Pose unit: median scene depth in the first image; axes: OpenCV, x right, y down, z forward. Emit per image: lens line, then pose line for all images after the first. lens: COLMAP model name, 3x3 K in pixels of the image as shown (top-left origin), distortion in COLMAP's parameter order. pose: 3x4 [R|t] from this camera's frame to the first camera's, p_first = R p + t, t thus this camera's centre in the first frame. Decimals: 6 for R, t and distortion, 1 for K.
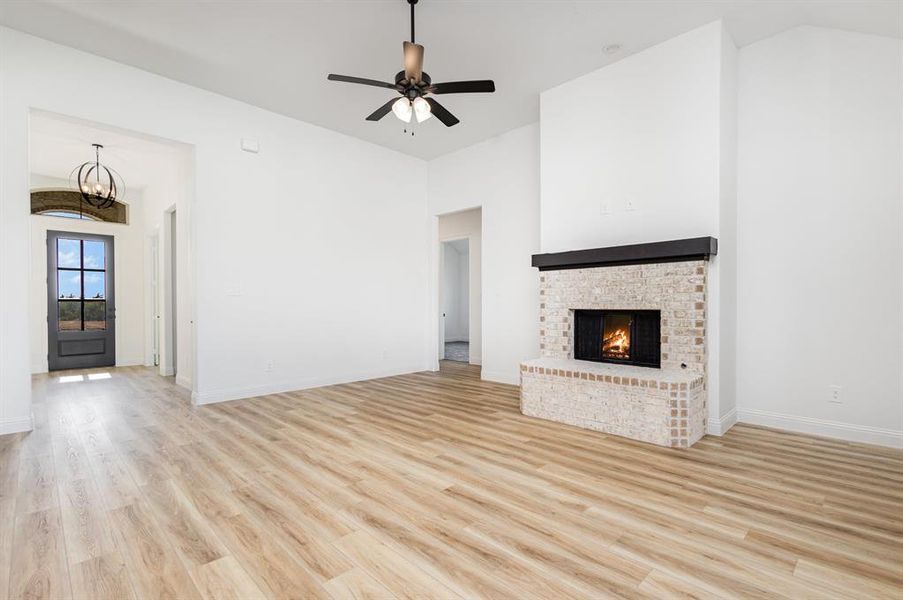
lens RADIAL K [[423.6, 0, 455.4], [0, 423.6, 301.4], [0, 0, 1]] dist [0.003756, -0.000353]
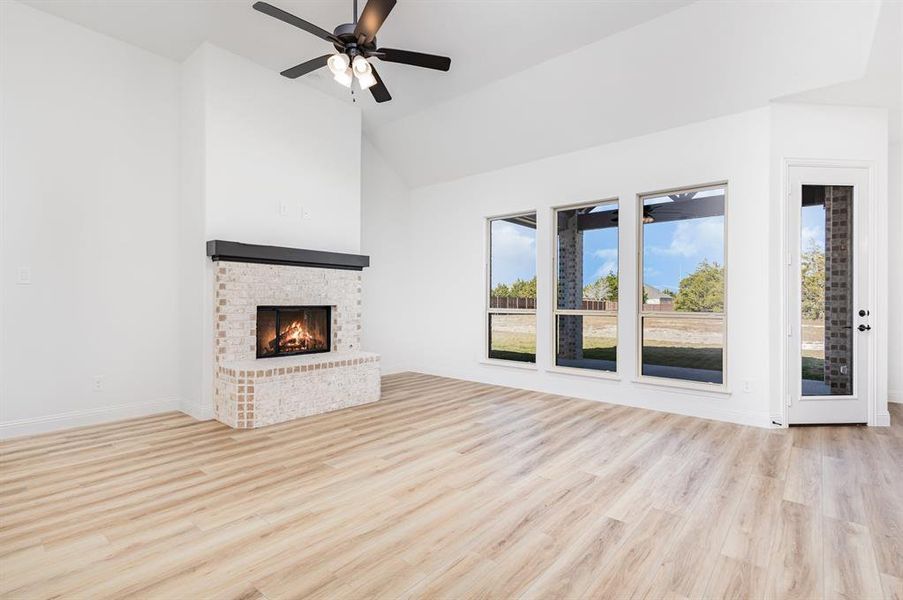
lens RADIAL K [[423.6, 0, 455.4], [0, 423.6, 301.4], [0, 0, 1]] dist [0.003756, -0.000353]
pose [[-0.082847, 0.000362, 0.996562, -0.911760], [-0.013500, 0.999908, -0.001486, 0.004893], [-0.996471, -0.013576, -0.082834, 0.828044]]
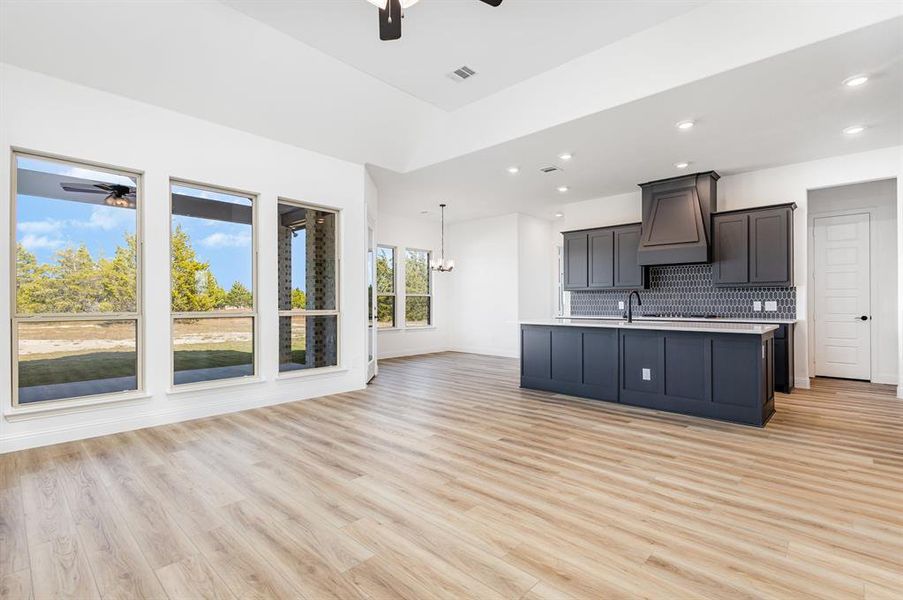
lens RADIAL K [[423.6, 0, 455.4], [0, 423.6, 301.4], [0, 0, 1]] dist [0.003756, -0.000353]
pose [[-0.999264, -0.000588, -0.038361, -0.159491], [-0.000091, 0.999916, -0.012949, 0.013463], [0.038365, -0.012936, -0.999180, 1.531618]]
